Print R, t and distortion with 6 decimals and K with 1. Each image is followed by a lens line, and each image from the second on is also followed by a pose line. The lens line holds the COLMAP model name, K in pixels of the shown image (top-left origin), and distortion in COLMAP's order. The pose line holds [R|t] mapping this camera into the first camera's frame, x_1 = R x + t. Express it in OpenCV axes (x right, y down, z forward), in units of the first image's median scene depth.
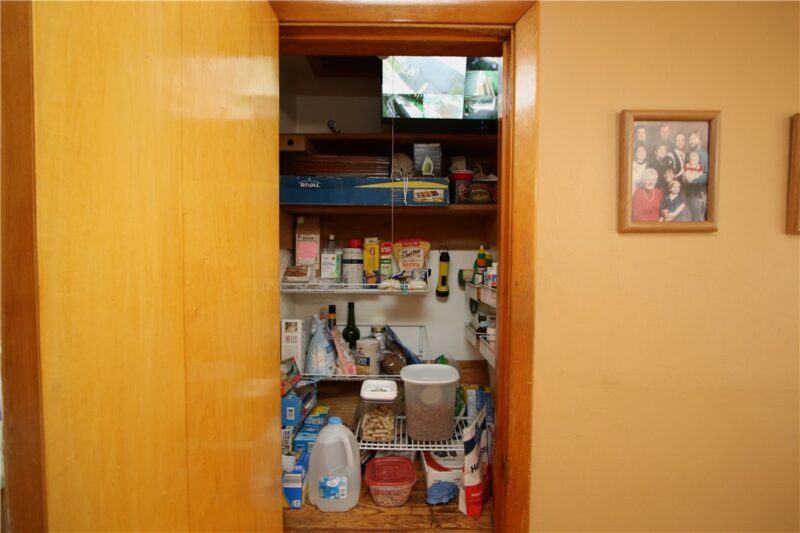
lens RADIAL K [[367.2, 0, 399.3], [0, 367.2, 267.0], [0, 0, 1]] dist [0.002904, 0.000402]
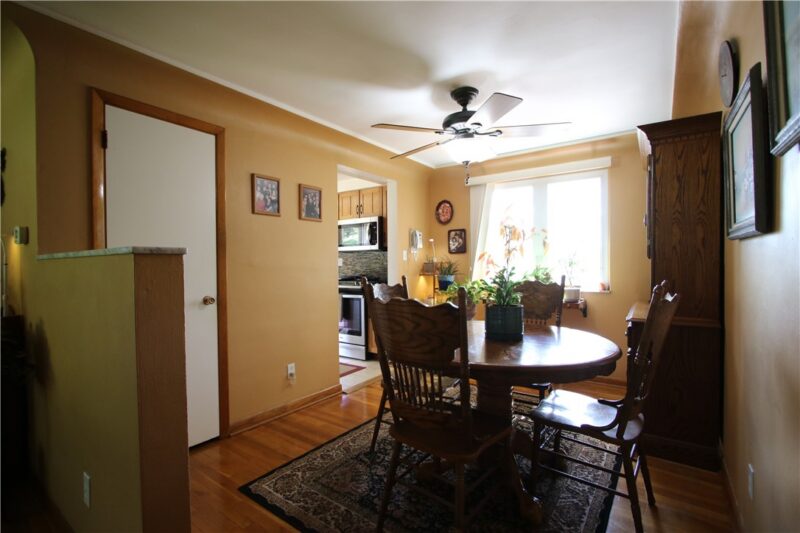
lens RADIAL K [[367.2, 0, 396.3], [0, 367.2, 264.4], [0, 0, 1]] dist [0.002904, 0.000402]
pose [[0.595261, -0.012151, 0.803441, -1.109730], [0.033356, 0.999397, -0.009599, 0.386721], [-0.802840, 0.032514, 0.595307, -1.695445]]
